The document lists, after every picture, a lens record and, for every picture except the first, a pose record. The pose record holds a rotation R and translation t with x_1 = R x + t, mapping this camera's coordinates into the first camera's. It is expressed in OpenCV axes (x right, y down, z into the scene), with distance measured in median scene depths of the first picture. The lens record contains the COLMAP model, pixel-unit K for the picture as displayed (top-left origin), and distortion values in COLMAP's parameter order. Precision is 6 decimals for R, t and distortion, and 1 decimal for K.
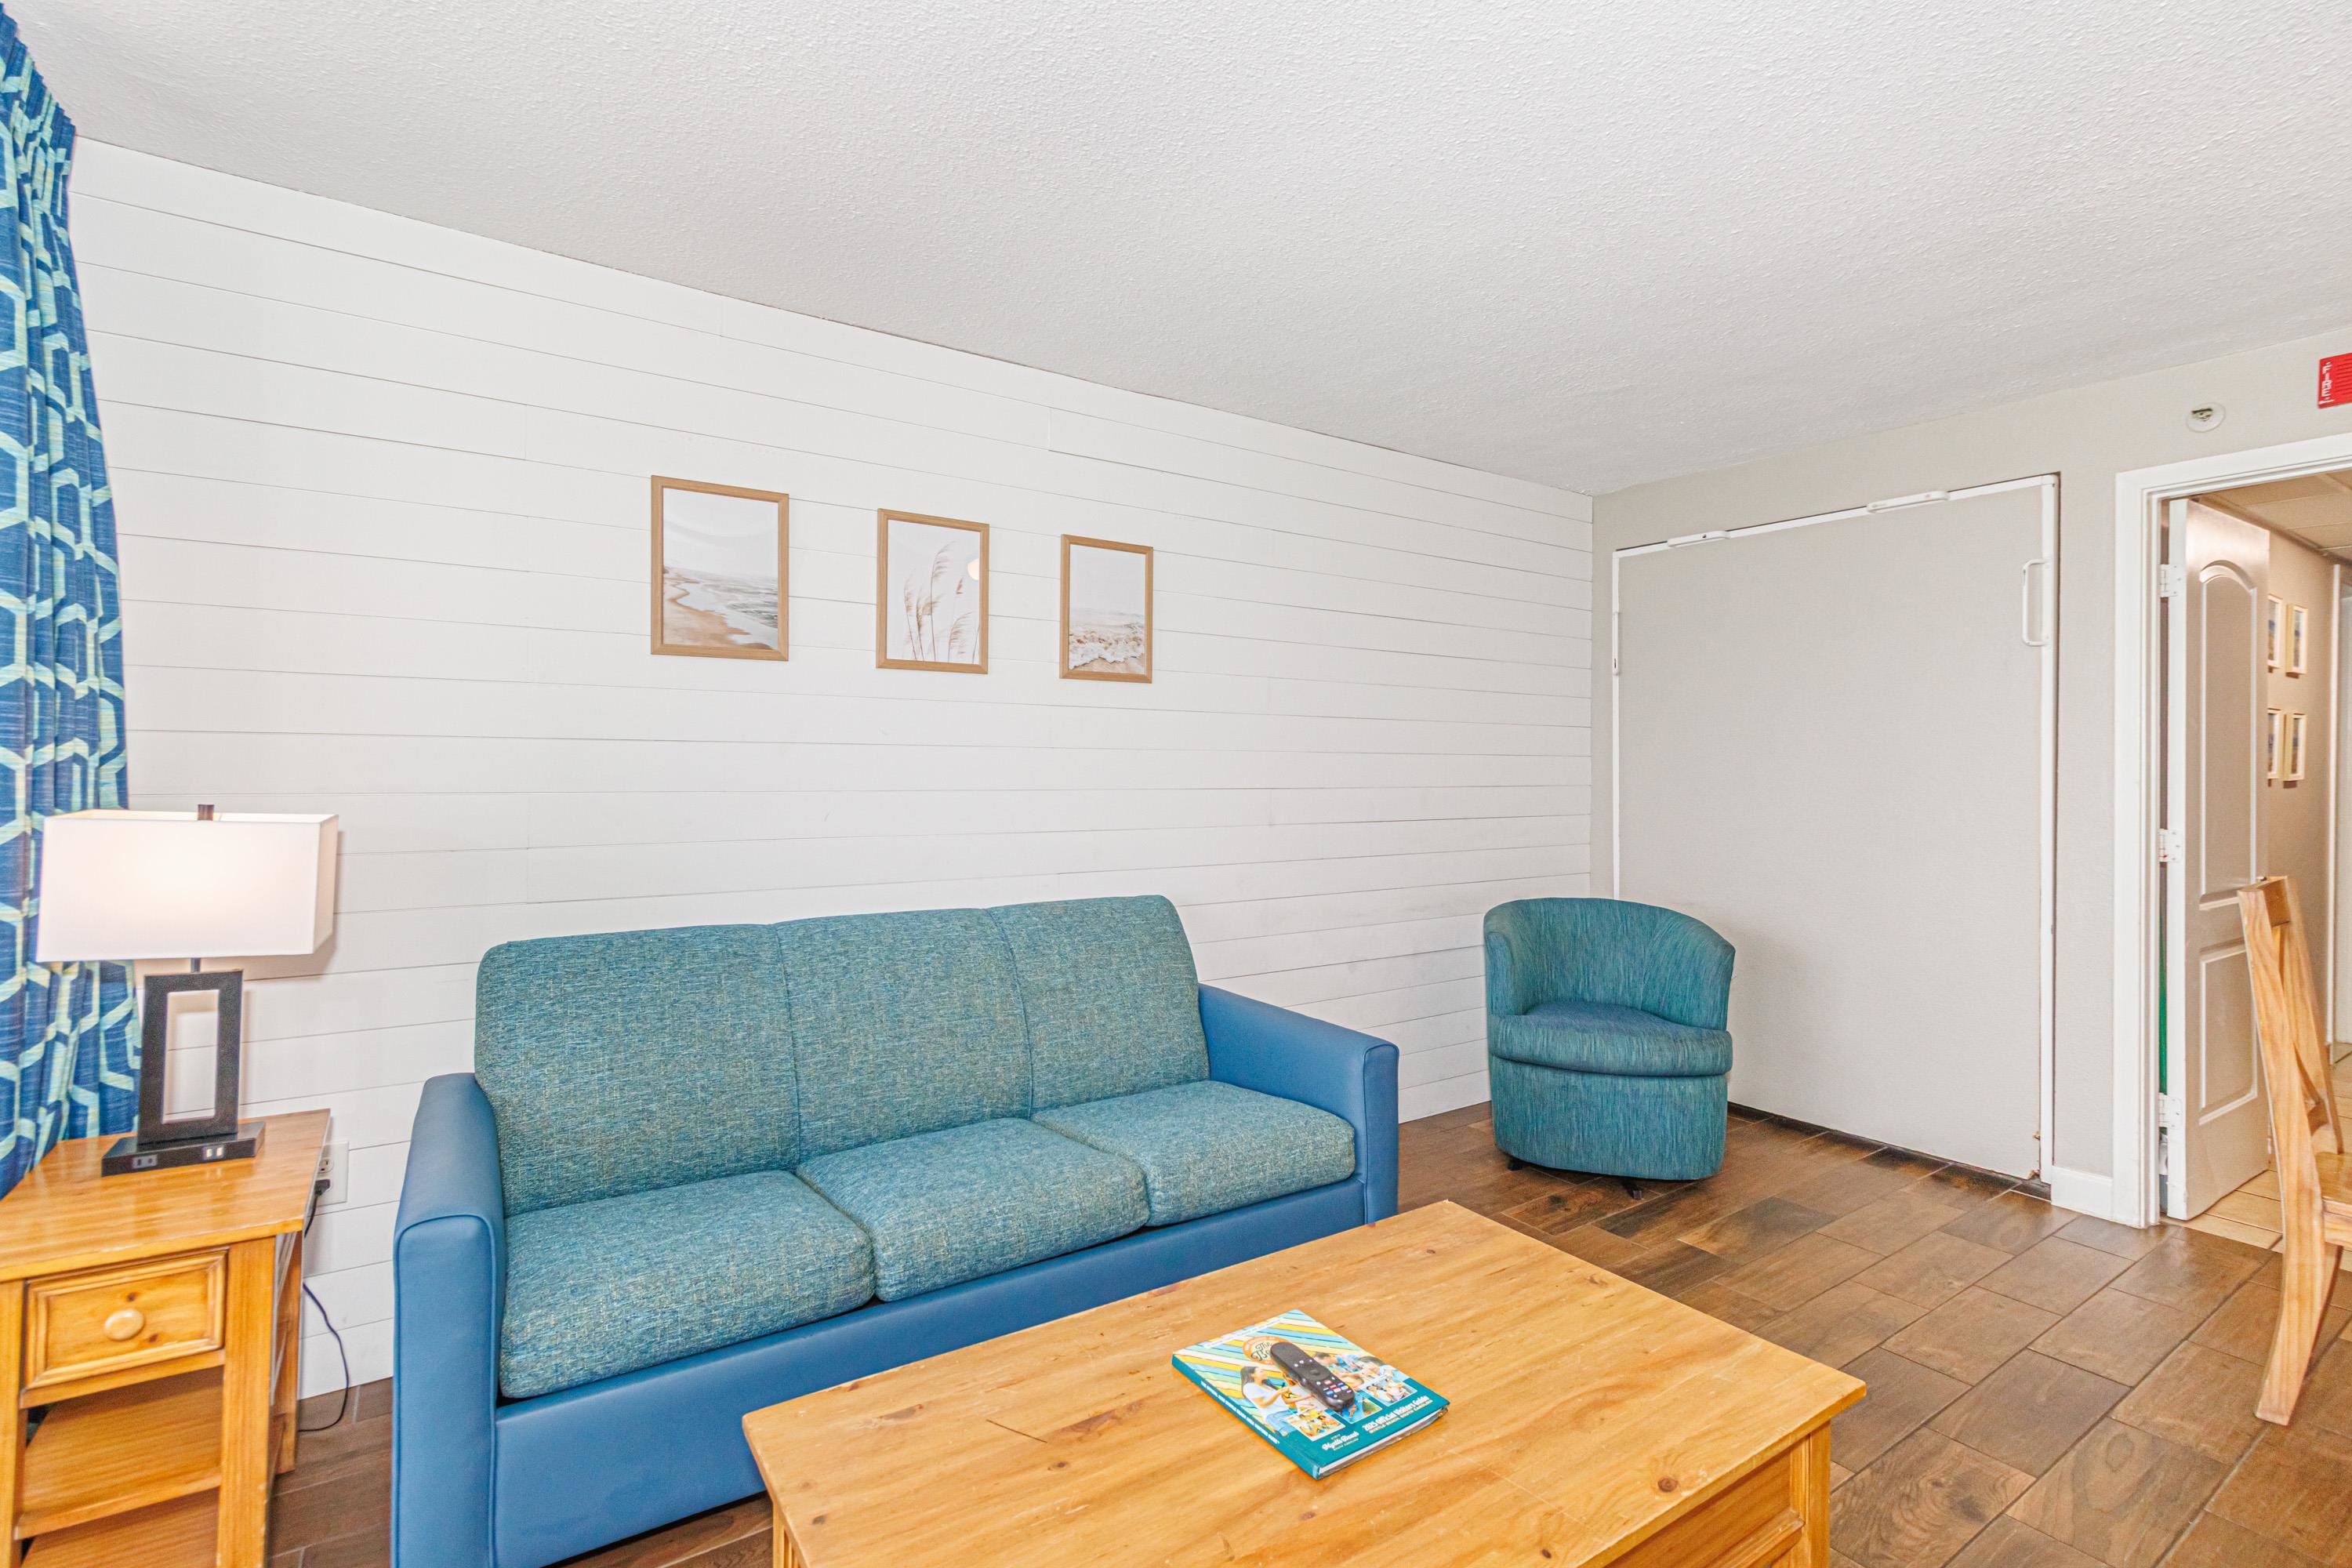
lens RADIAL K [[1084.8, 0, 1171.8], [0, 1084.8, 773.3], [0, 0, 1]] dist [0.001242, 0.001138]
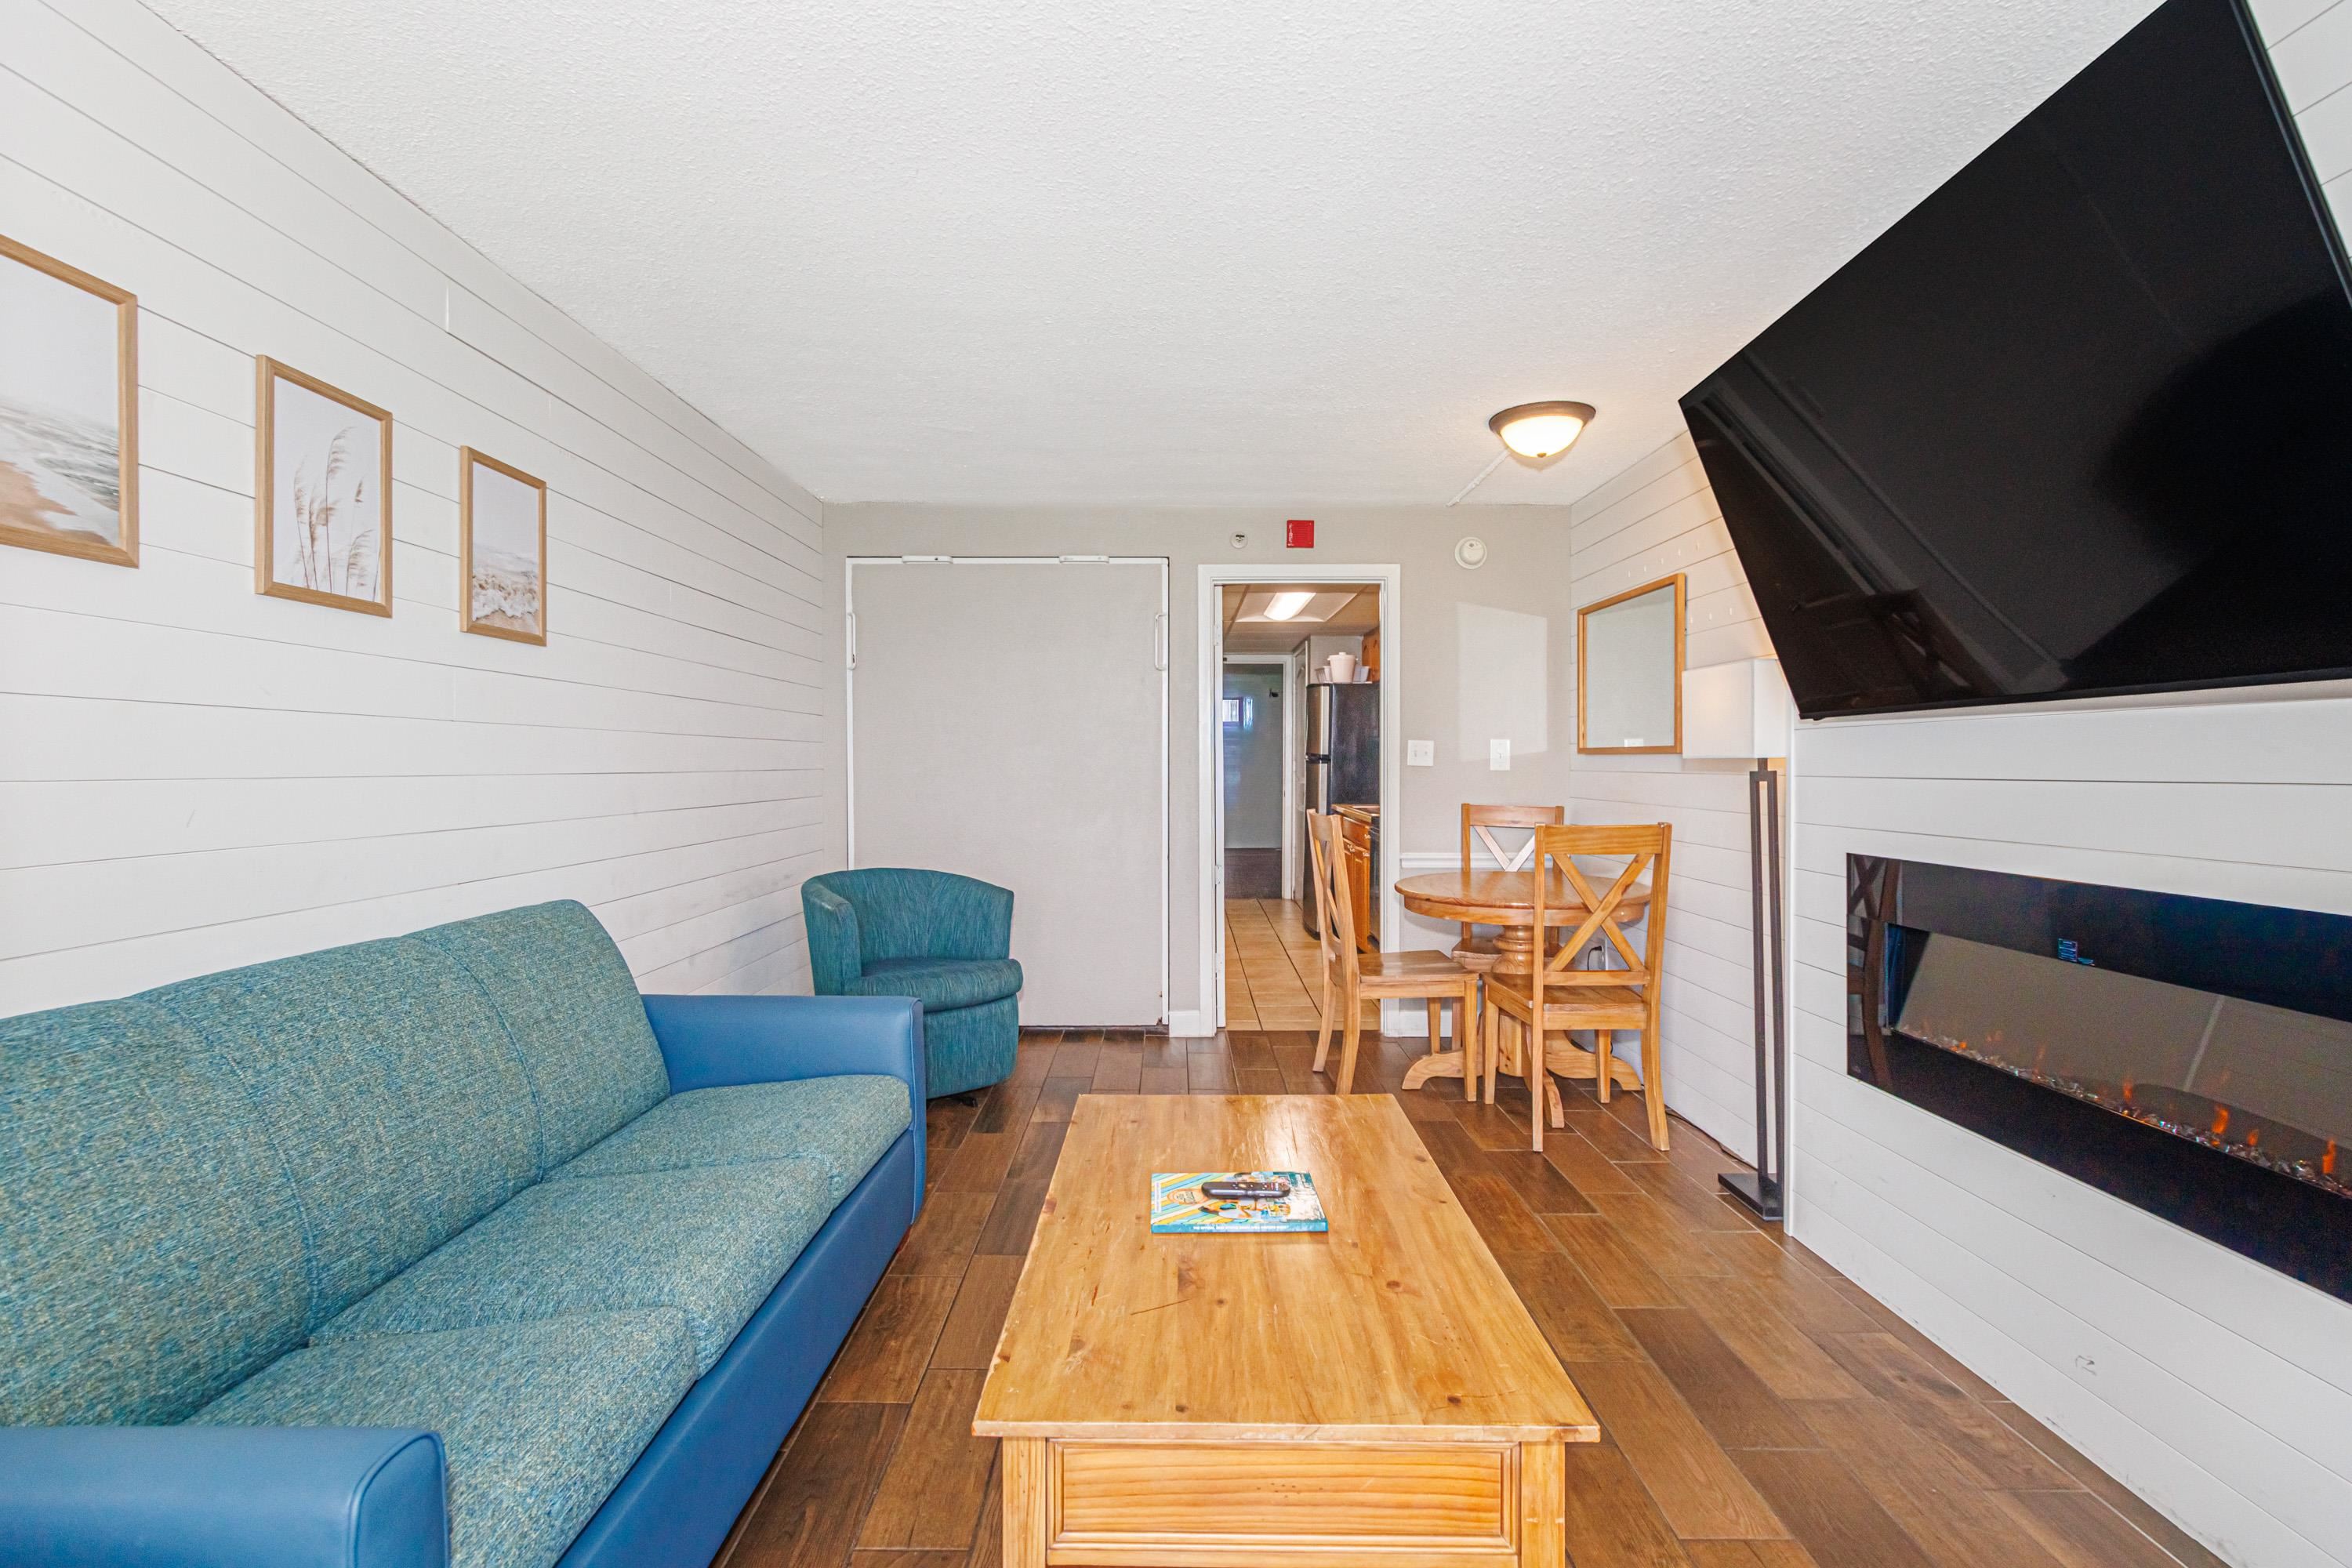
lens RADIAL K [[1084.8, 0, 1173.9], [0, 1084.8, 773.4], [0, 0, 1]] dist [0.001242, 0.001138]
pose [[0.560568, -0.014177, 0.827987, -0.532960], [0.009960, 0.999897, 0.010377, 0.012529], [-0.828048, 0.002430, 0.560651, 0.166181]]
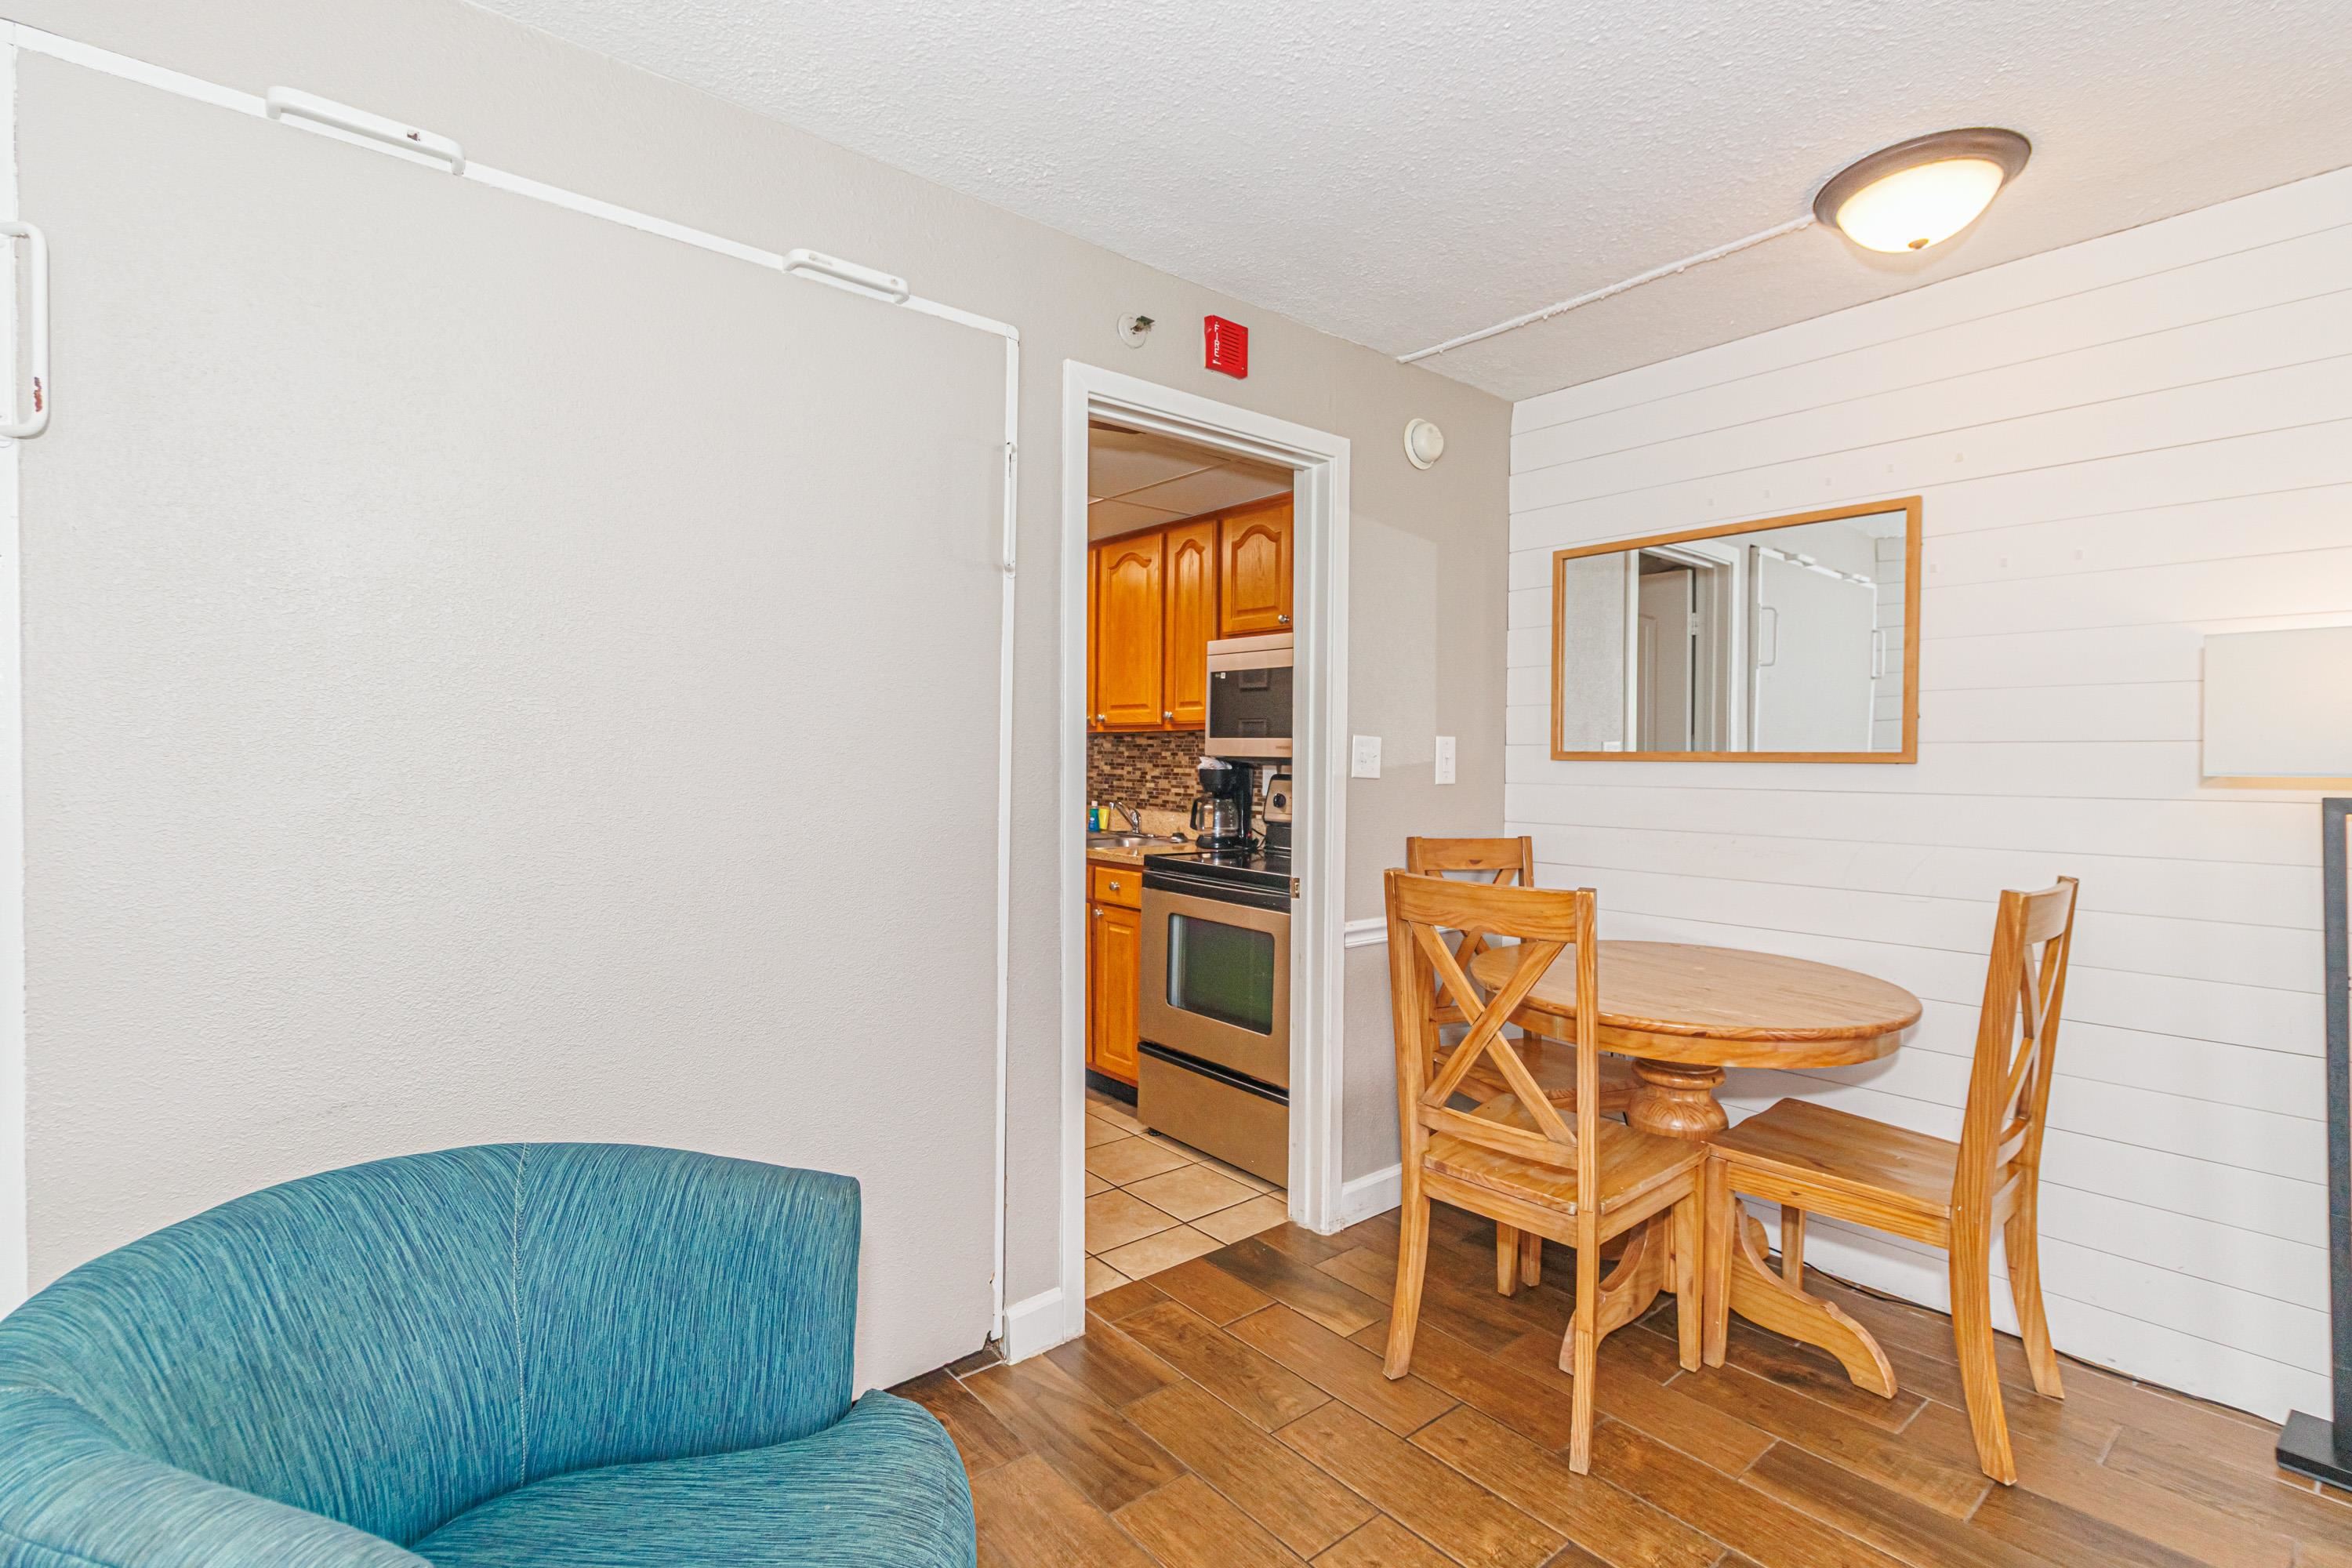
lens RADIAL K [[1084.8, 0, 1174.6], [0, 1084.8, 773.4], [0, 0, 1]] dist [0.001242, 0.001138]
pose [[-0.097287, -0.018853, 0.995078, 0.120458], [0.001250, 0.999817, 0.019065, -0.002977], [-0.995256, 0.003099, -0.097246, 1.148514]]
